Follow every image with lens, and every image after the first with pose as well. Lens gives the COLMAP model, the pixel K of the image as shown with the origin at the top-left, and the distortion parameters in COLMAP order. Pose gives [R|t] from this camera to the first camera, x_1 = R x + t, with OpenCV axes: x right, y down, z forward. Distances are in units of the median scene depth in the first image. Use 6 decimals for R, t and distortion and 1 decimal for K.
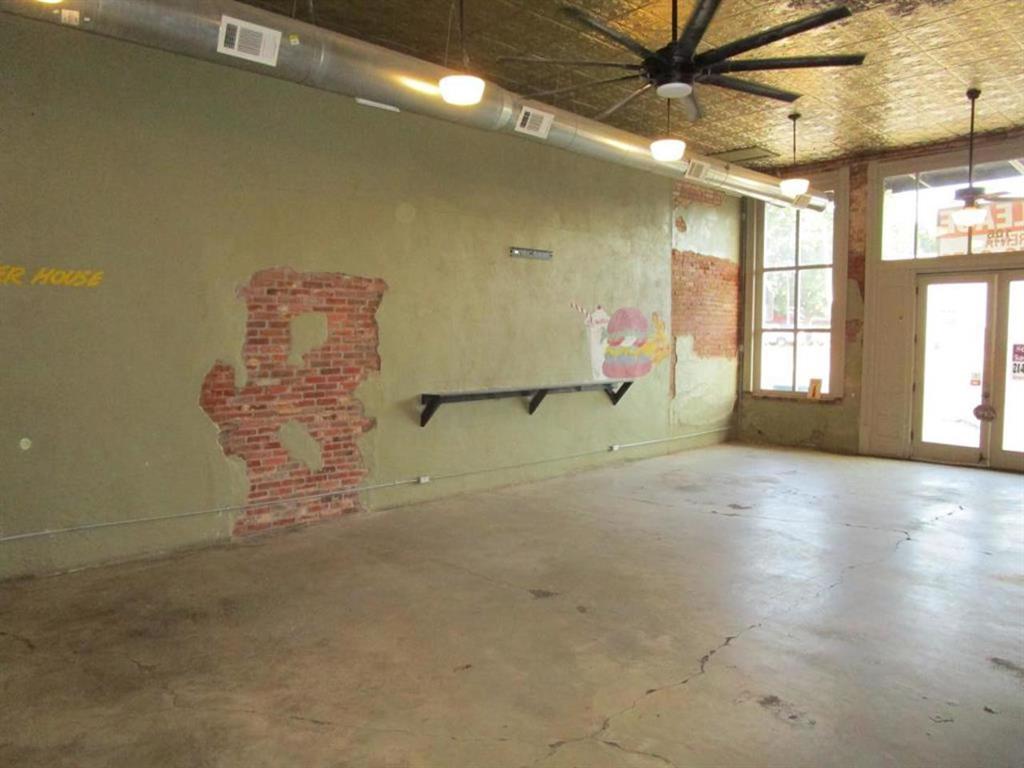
lens RADIAL K [[731.7, 0, 508.2], [0, 731.7, 365.3], [0, 0, 1]] dist [0.034380, 0.001307]
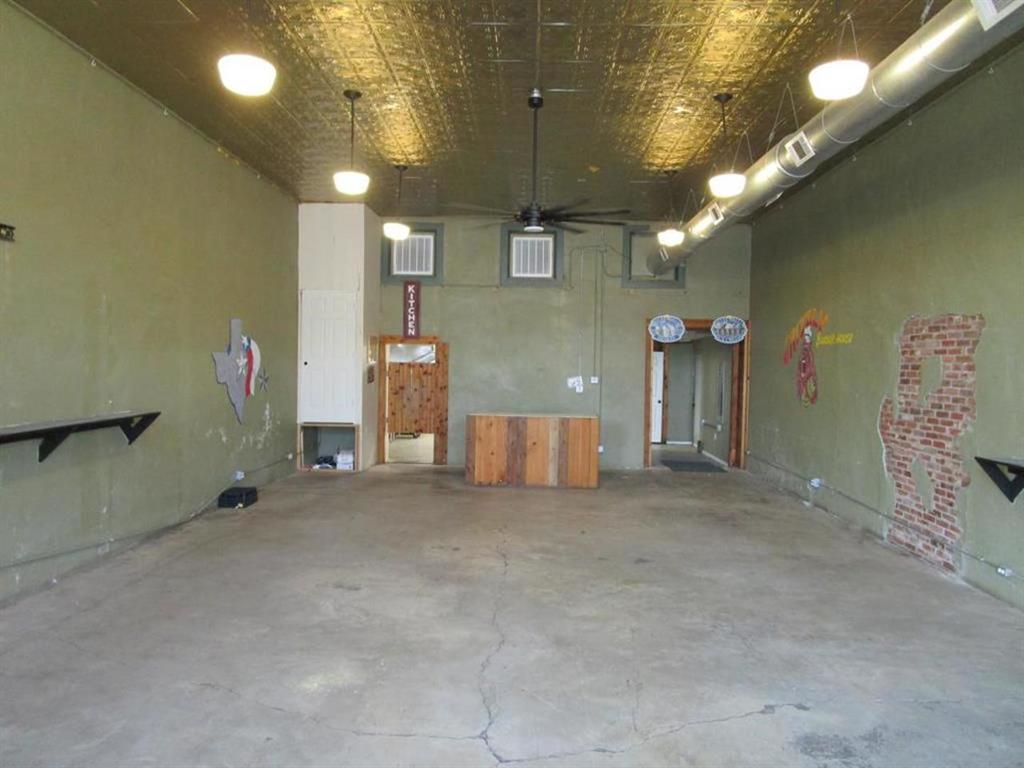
lens RADIAL K [[722.1, 0, 520.9], [0, 722.1, 379.5], [0, 0, 1]] dist [-0.024178, 0.002131]
pose [[-0.689285, -0.000417, -0.724490, 0.840030], [-0.059198, 0.996688, 0.055748, -0.058350], [0.722068, 0.081315, -0.687027, 1.241211]]
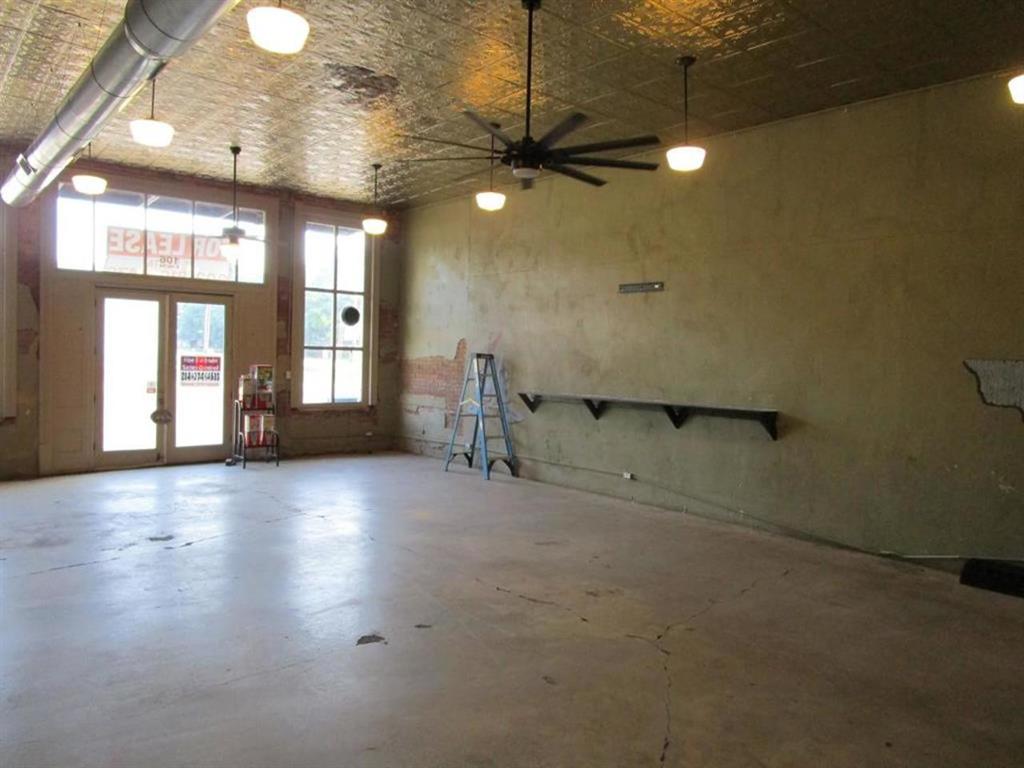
lens RADIAL K [[737.7, 0, 512.0], [0, 737.7, 384.0], [0, 0, 1]] dist [-0.032795, -0.001957]
pose [[0.034169, -0.043536, 0.998467, -0.604316], [0.023118, 0.998818, 0.042760, -0.028189], [-0.999149, 0.021621, 0.035135, 0.568240]]
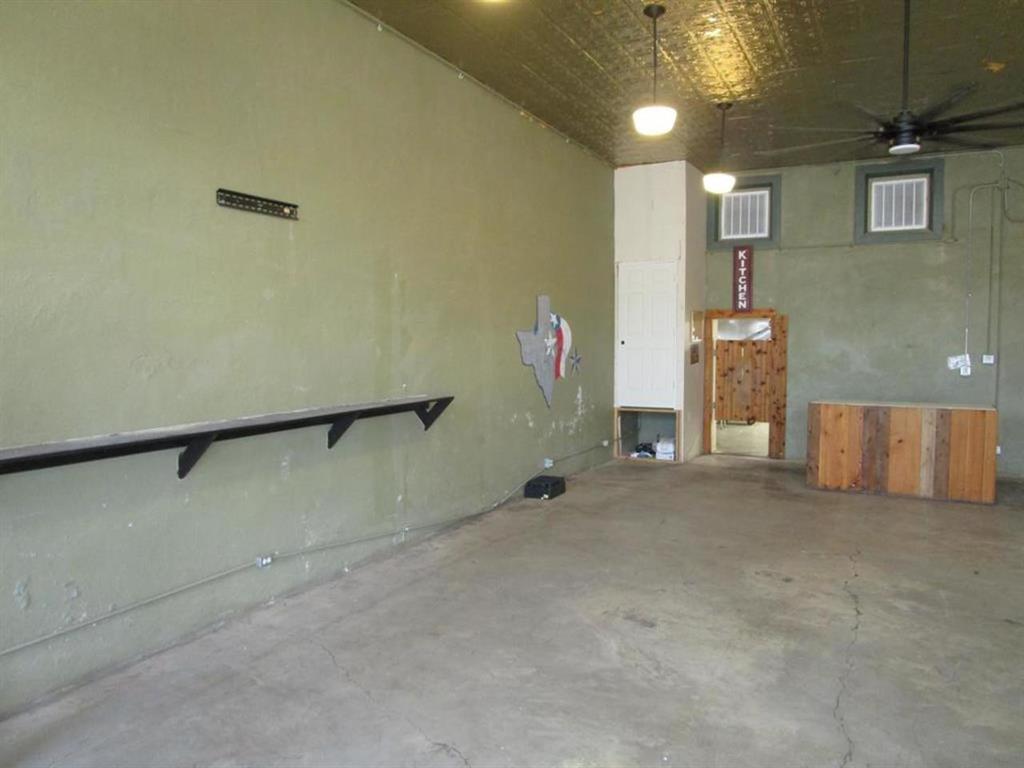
lens RADIAL K [[722.1, 0, 520.9], [0, 722.1, 379.5], [0, 0, 1]] dist [-0.024178, 0.002131]
pose [[-0.940669, 0.013717, -0.339047, 0.704518], [-0.023034, 0.994297, 0.104132, -0.050332], [0.338542, 0.105764, -0.934988, 1.108743]]
